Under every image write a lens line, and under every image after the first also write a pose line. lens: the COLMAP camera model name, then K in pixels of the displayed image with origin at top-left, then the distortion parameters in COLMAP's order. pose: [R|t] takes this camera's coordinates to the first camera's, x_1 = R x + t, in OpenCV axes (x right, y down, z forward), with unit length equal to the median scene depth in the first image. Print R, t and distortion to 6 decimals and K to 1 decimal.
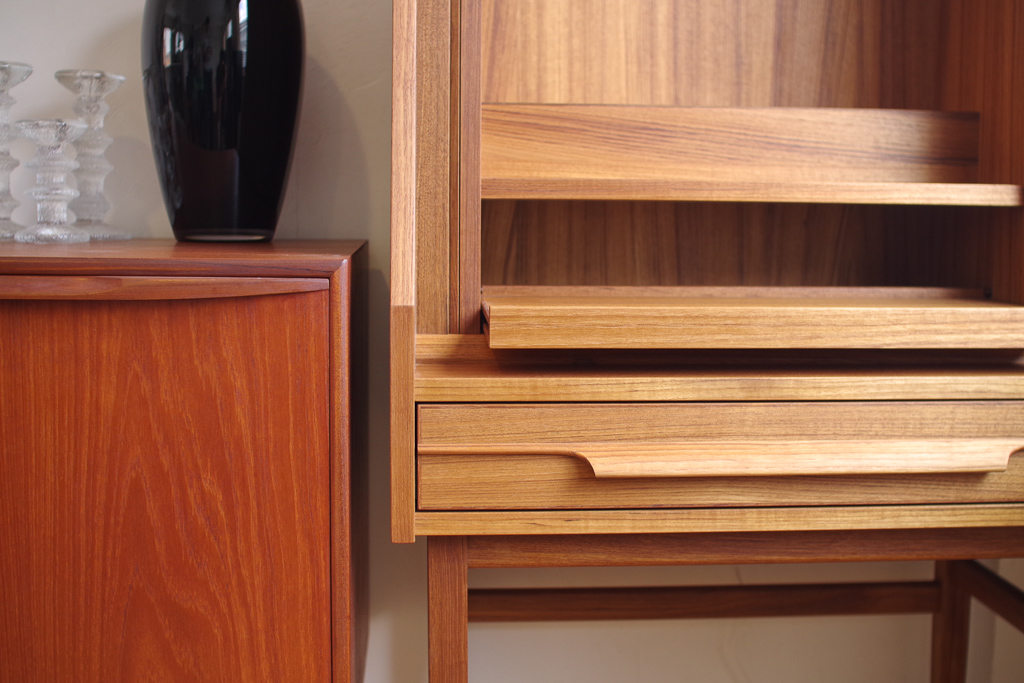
lens RADIAL K [[1356.9, 0, 516.3], [0, 1356.9, 338.1], [0, 0, 1]] dist [-0.135357, 0.000000]
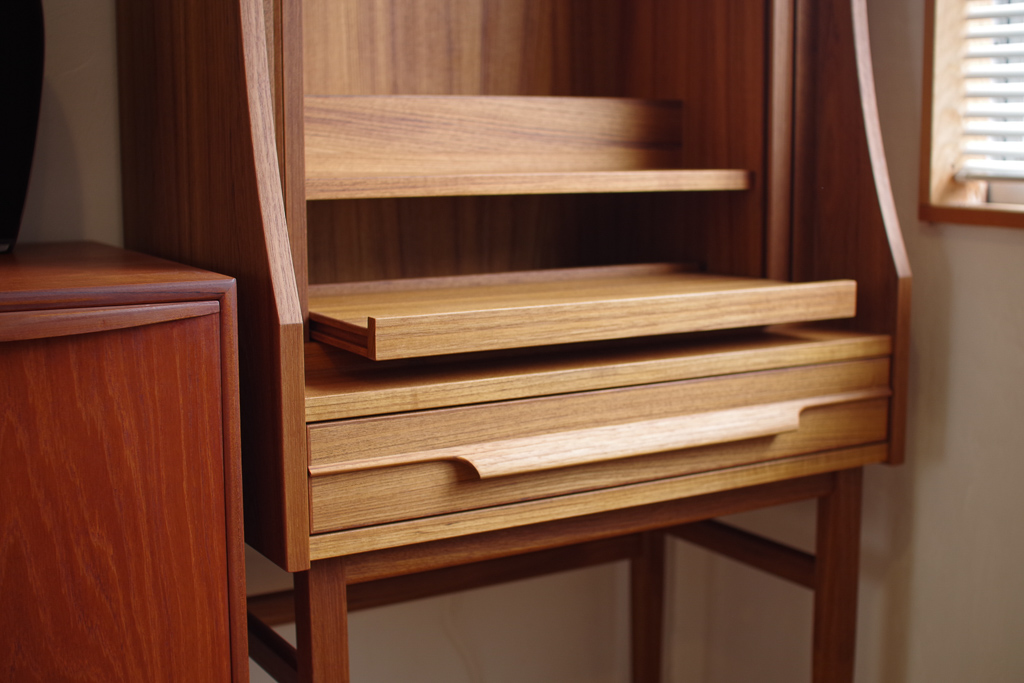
lens RADIAL K [[1356.9, 0, 501.0], [0, 1356.9, 334.6], [0, 0, 1]] dist [-0.135357, 0.000000]
pose [[0.892265, -0.074434, 0.445335, -0.362578], [0.055841, 0.996938, 0.054748, -0.058035], [-0.448046, -0.023982, 0.893689, 0.089642]]
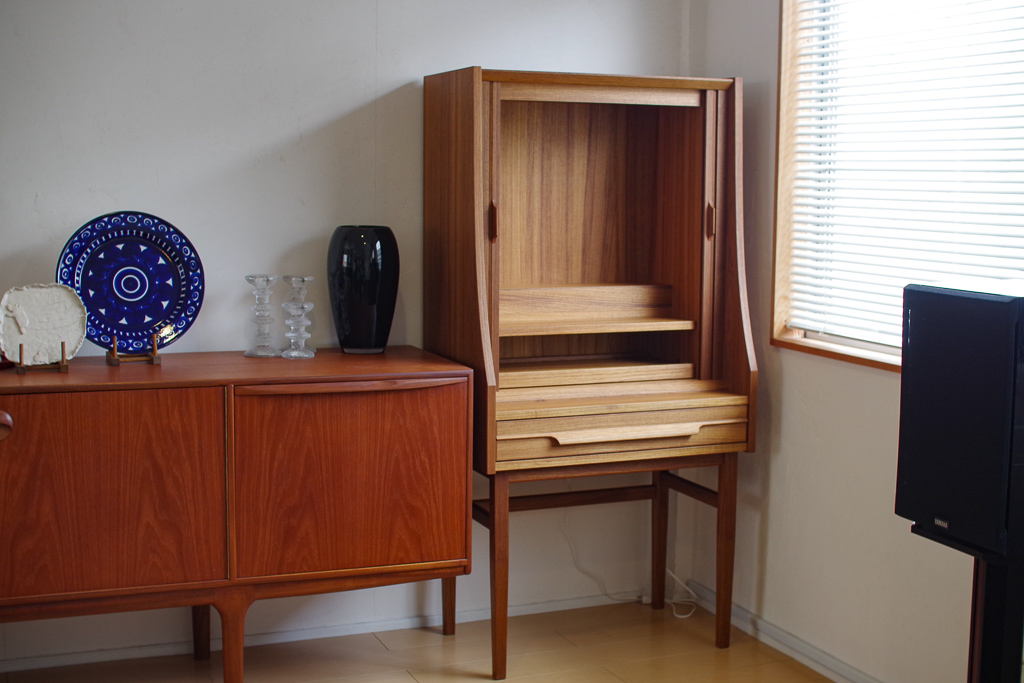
lens RADIAL K [[1356.9, 0, 506.7], [0, 1356.9, 336.8], [0, 0, 1]] dist [-0.135357, 0.000000]
pose [[0.950226, -0.036768, 0.309384, -0.856694], [0.031777, 0.999271, 0.021159, -0.171049], [-0.309936, -0.010274, 0.950702, -1.514860]]
